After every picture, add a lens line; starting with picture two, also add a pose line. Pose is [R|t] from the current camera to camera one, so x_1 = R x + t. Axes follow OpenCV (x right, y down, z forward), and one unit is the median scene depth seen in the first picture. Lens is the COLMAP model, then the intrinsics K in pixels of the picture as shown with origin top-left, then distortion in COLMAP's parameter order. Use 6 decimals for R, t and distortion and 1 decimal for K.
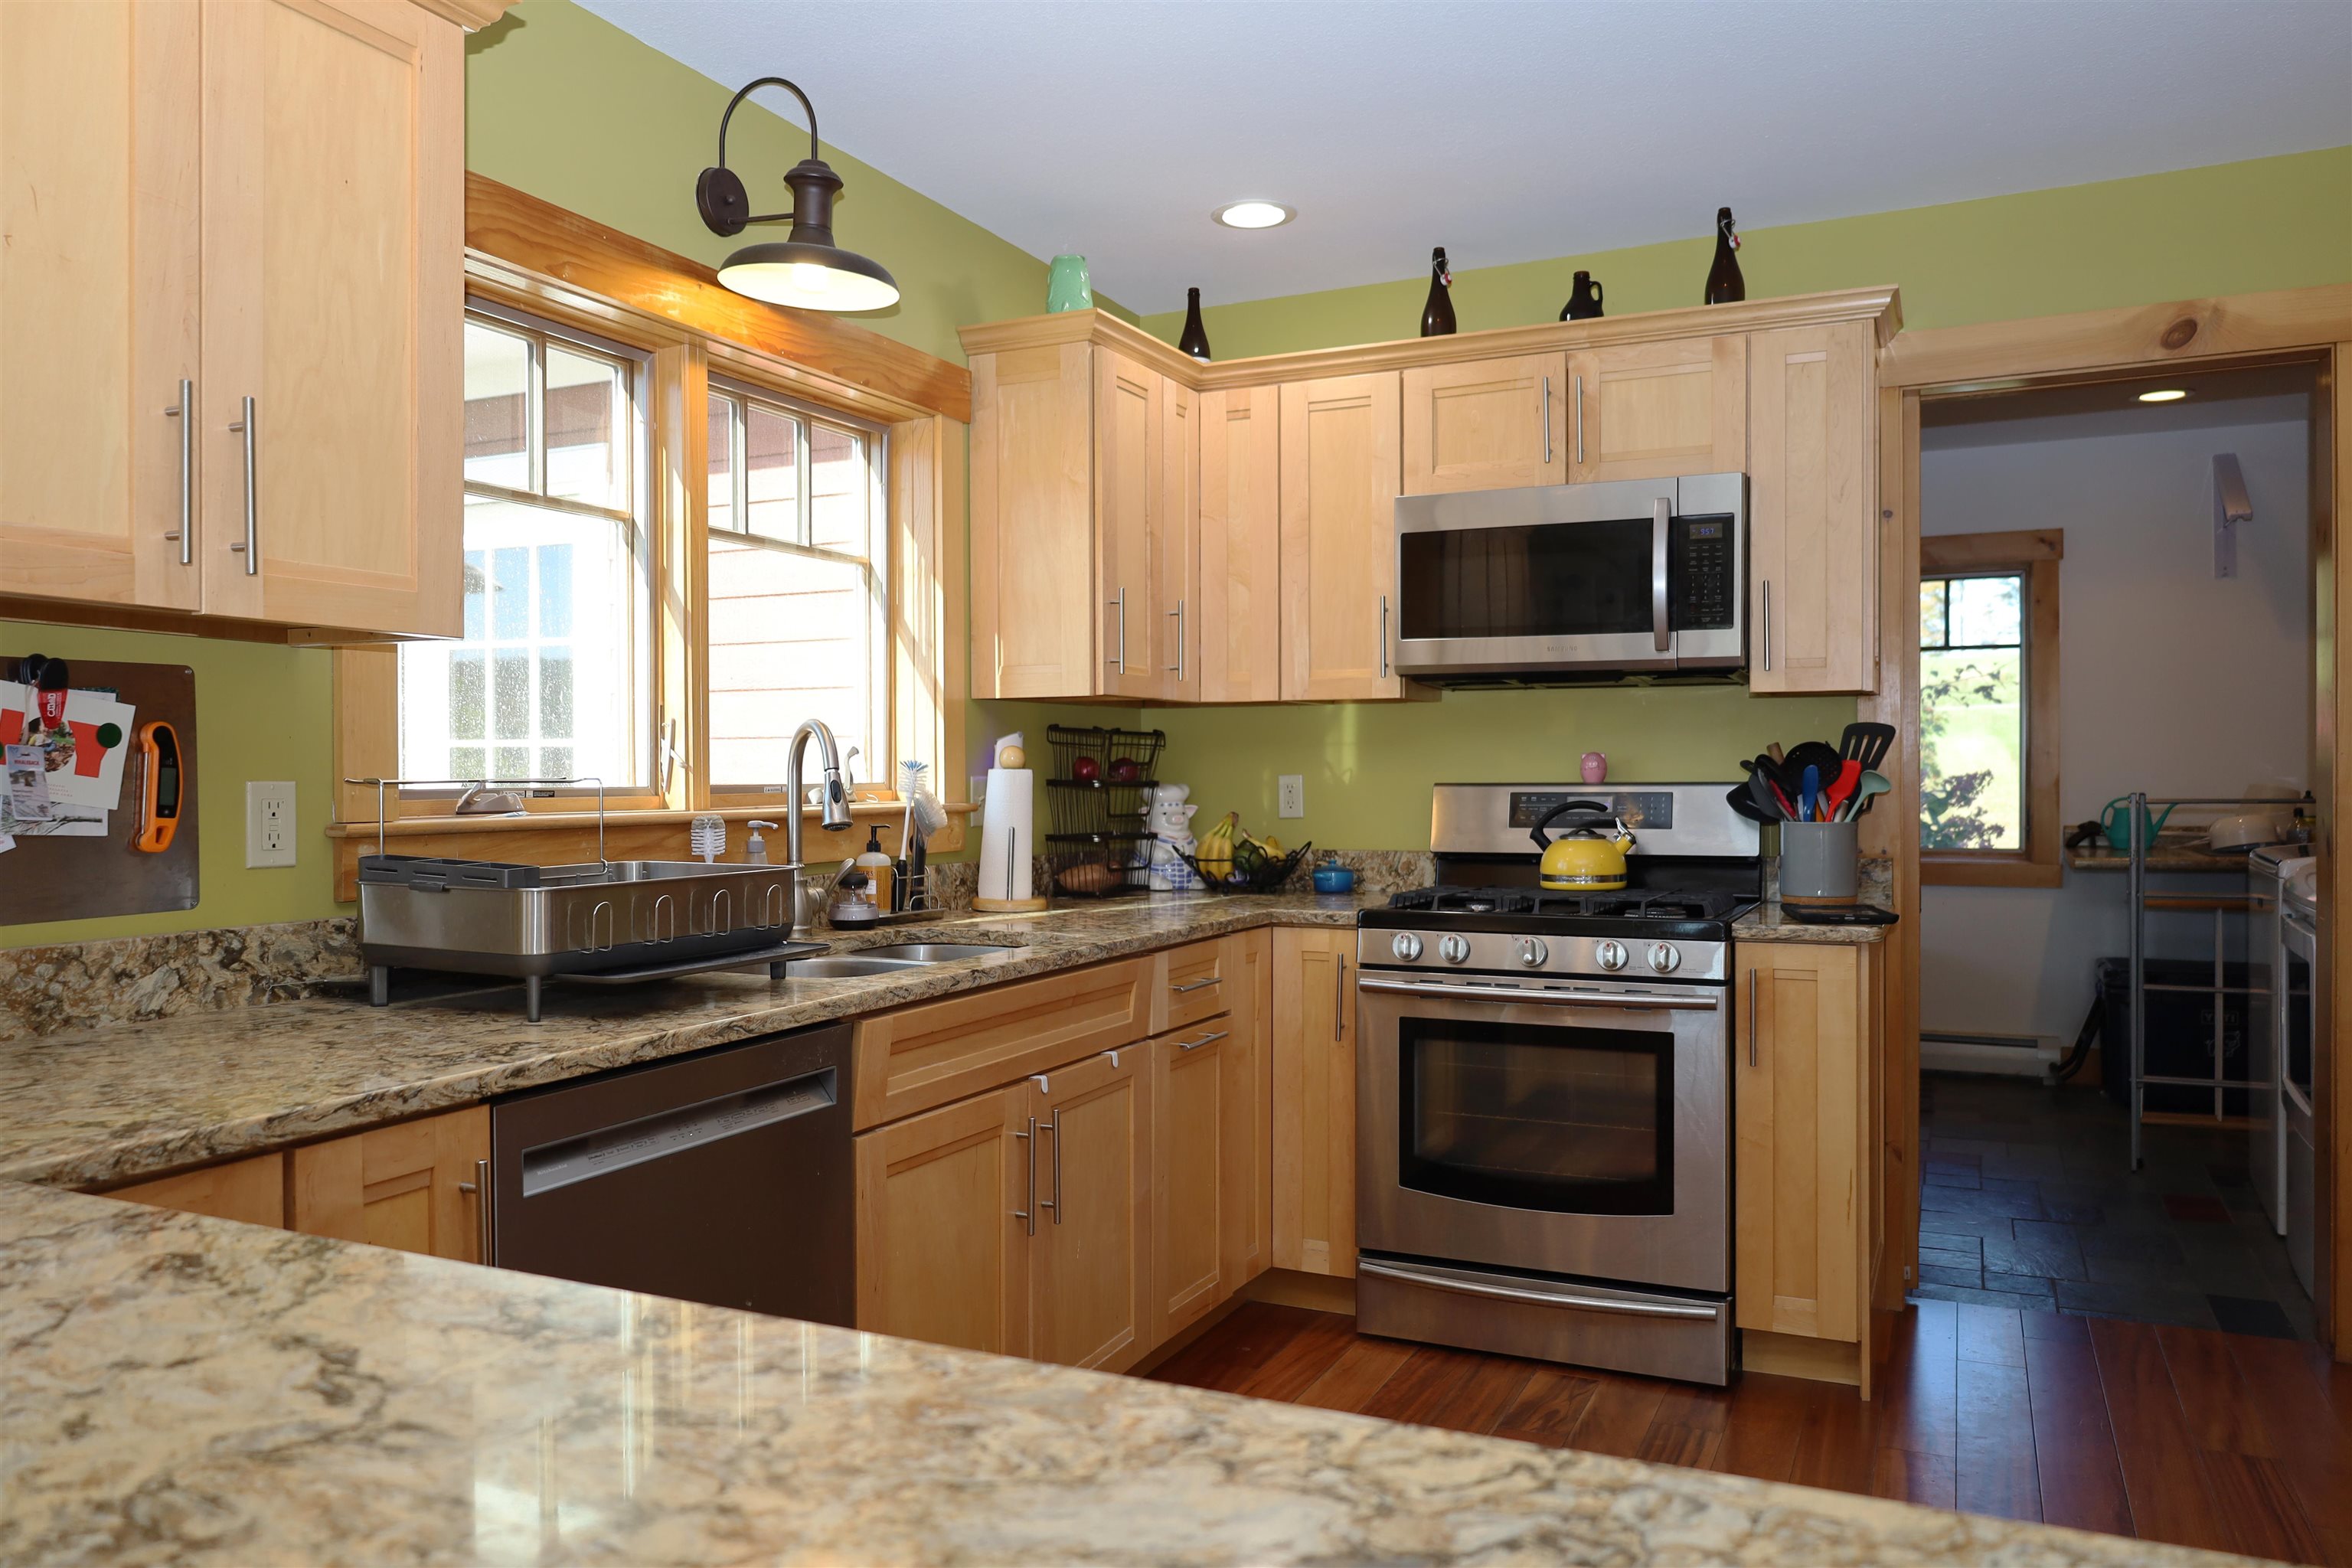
lens RADIAL K [[1648.5, 0, 1176.9], [0, 1648.5, 776.2], [0, 0, 1]] dist [-0.003704, -0.000182]
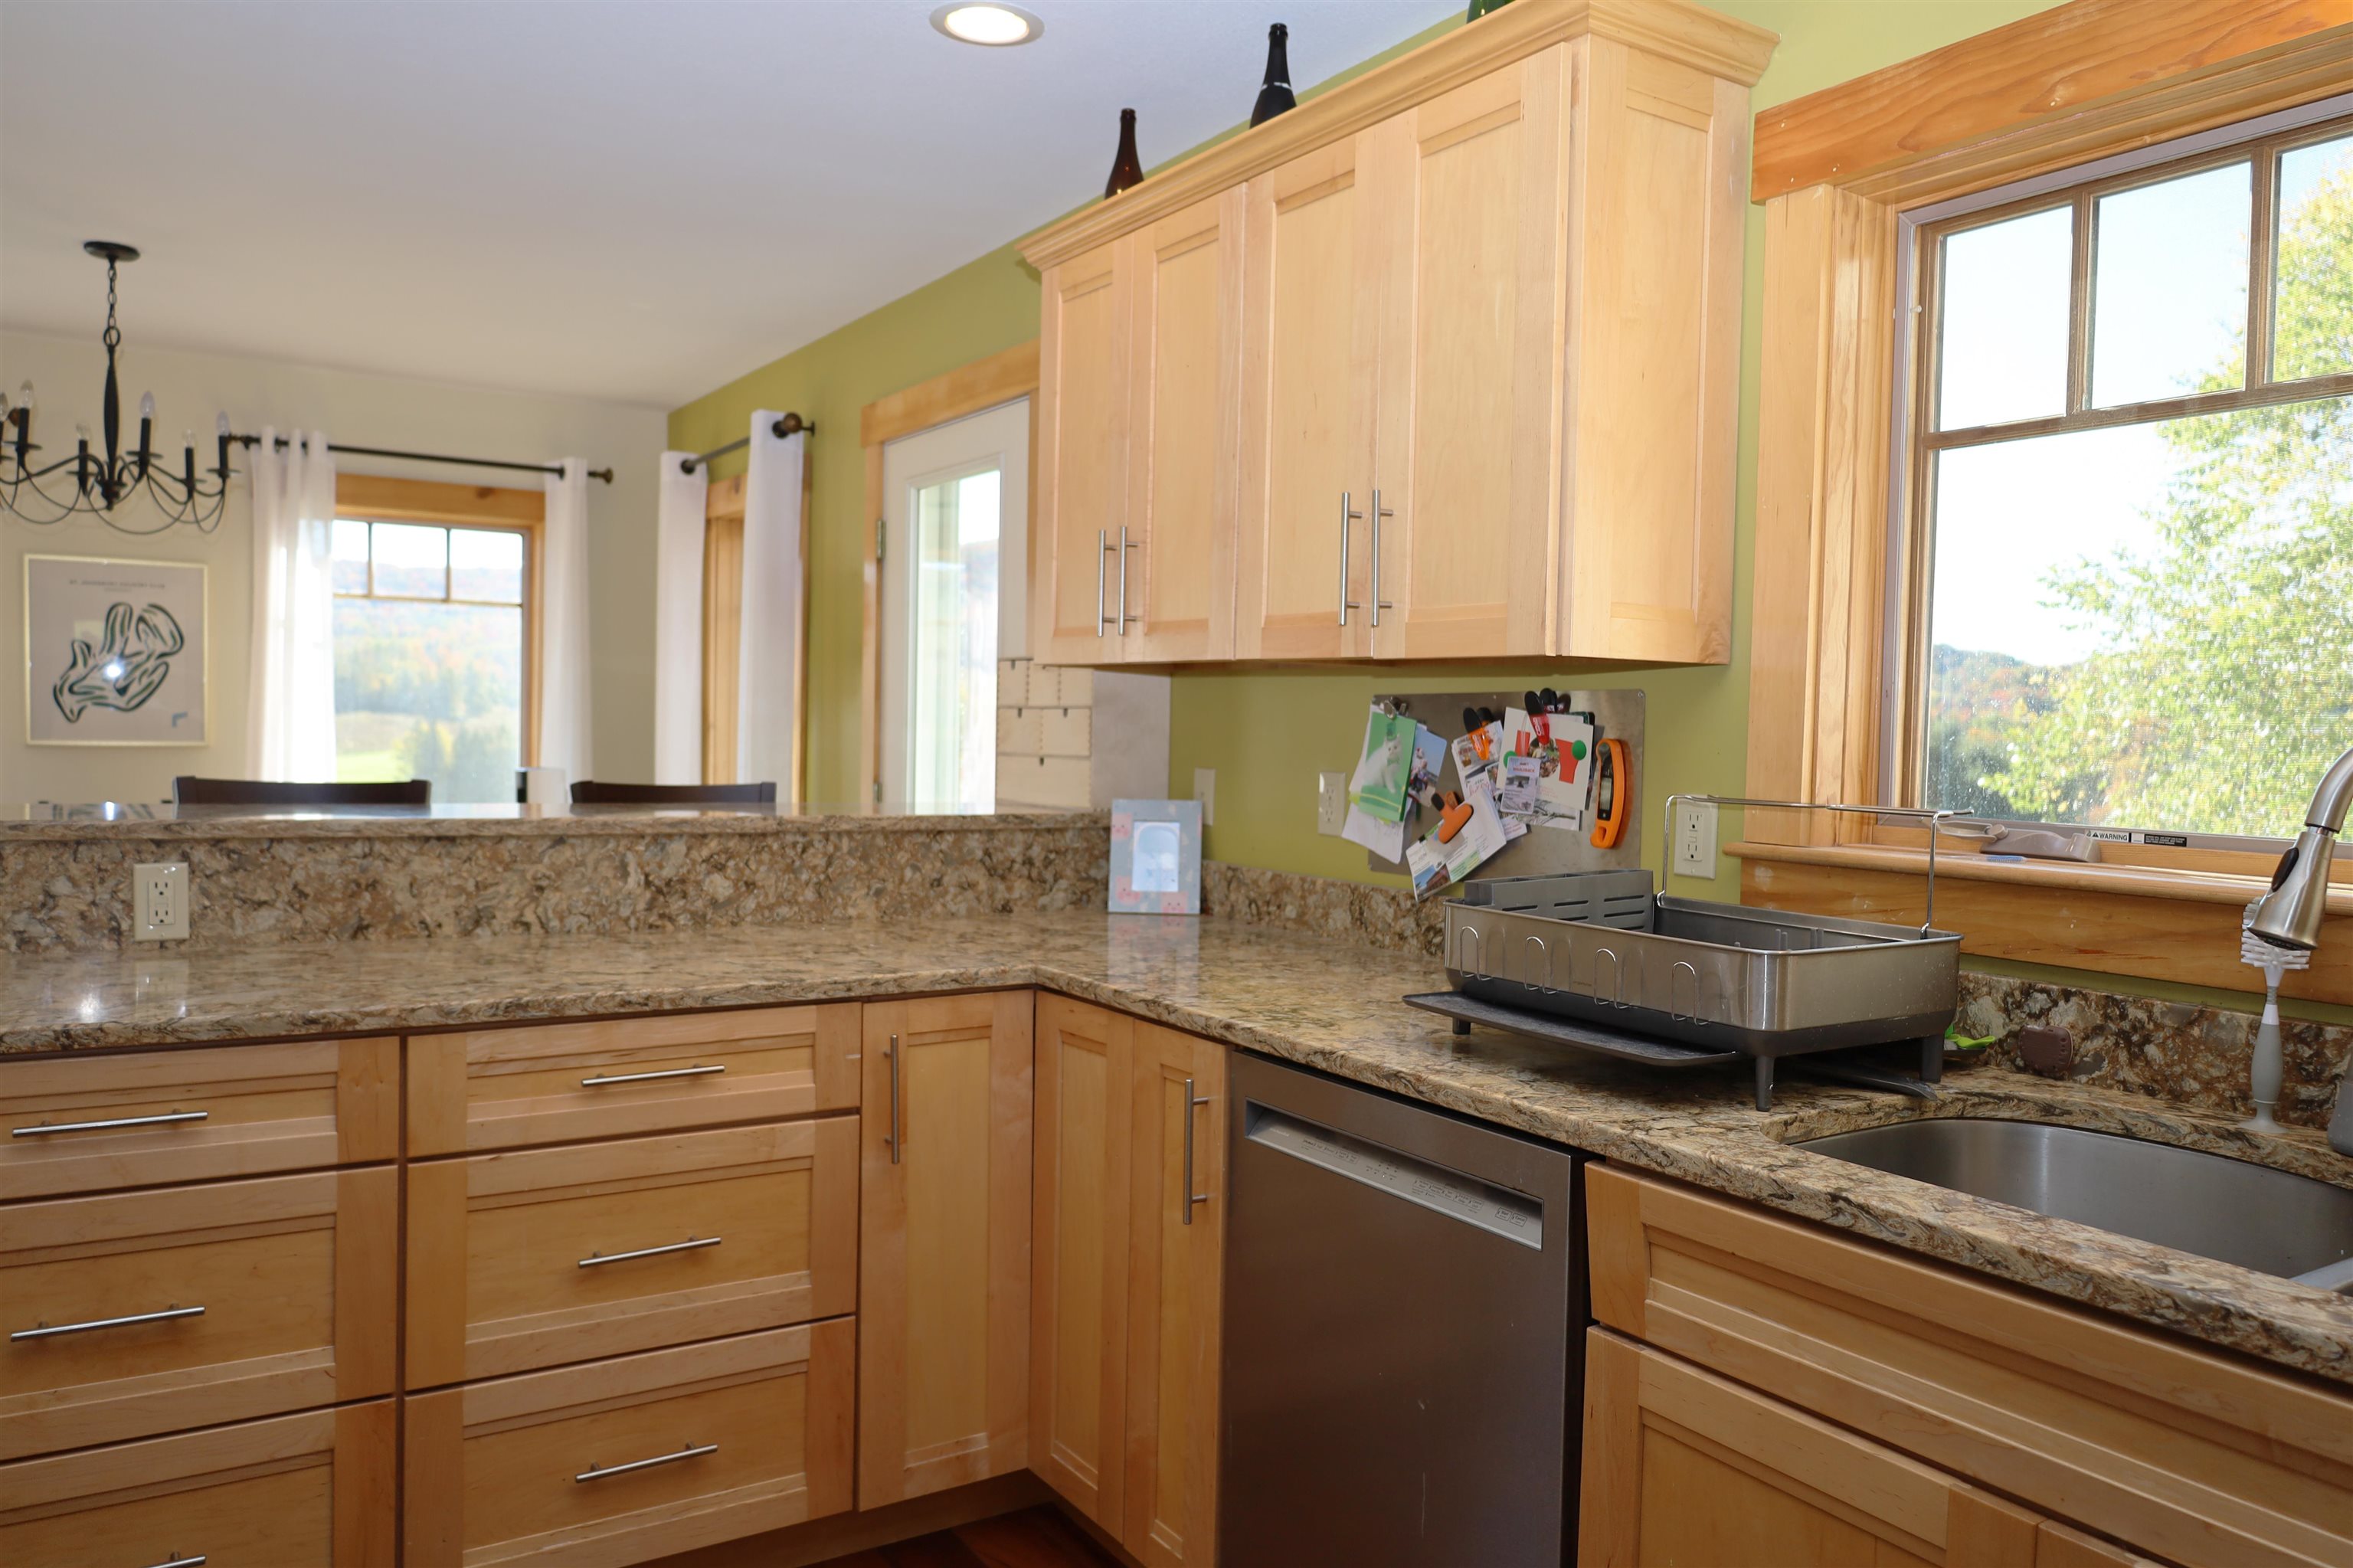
lens RADIAL K [[1649.2, 0, 1178.8], [0, 1649.2, 784.2], [0, 0, 1]] dist [-0.003704, -0.000182]
pose [[-0.533454, 0.015950, -0.845679, 0.561785], [-0.026619, 0.999010, 0.035633, -0.035438], [0.845410, 0.041520, -0.532501, 1.410804]]
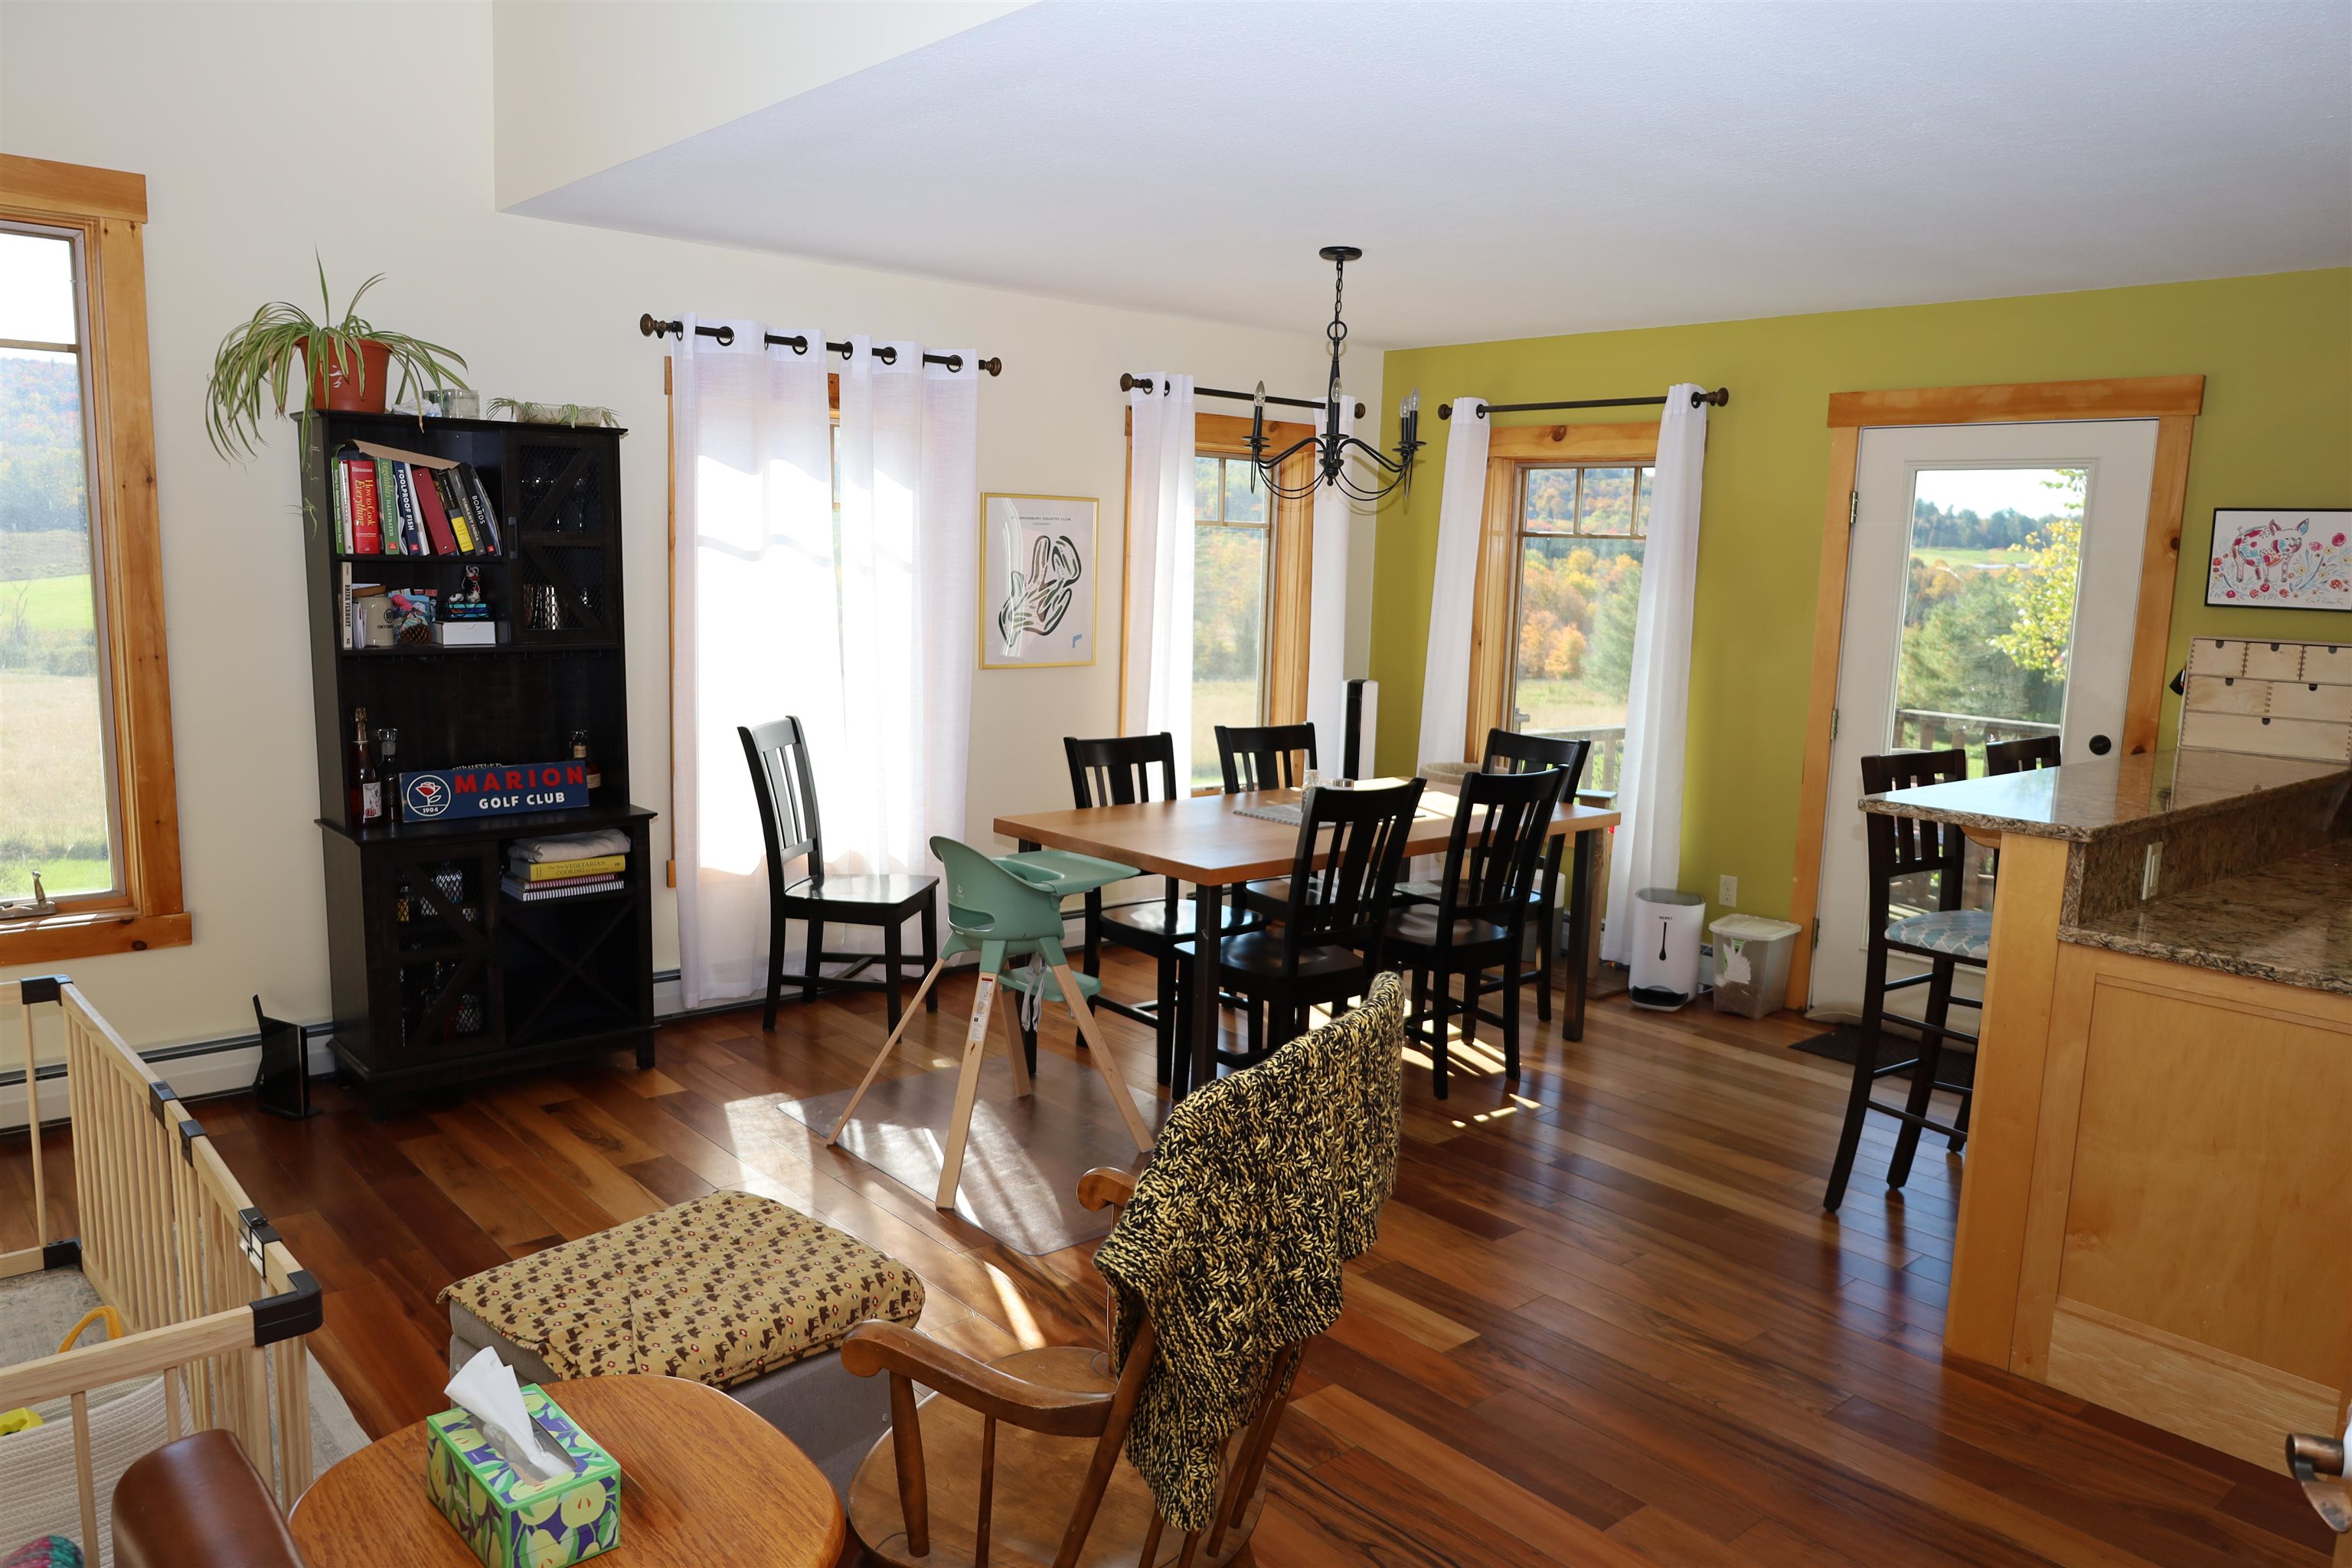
lens RADIAL K [[1648.5, 0, 1176.2], [0, 1648.5, 789.9], [0, 0, 1]] dist [-0.003704, -0.000182]
pose [[-0.412273, 0.111165, -0.904253, 0.694272], [-0.037298, 0.989636, 0.138667, -0.048177], [0.910296, 0.090896, -0.403854, 1.256905]]
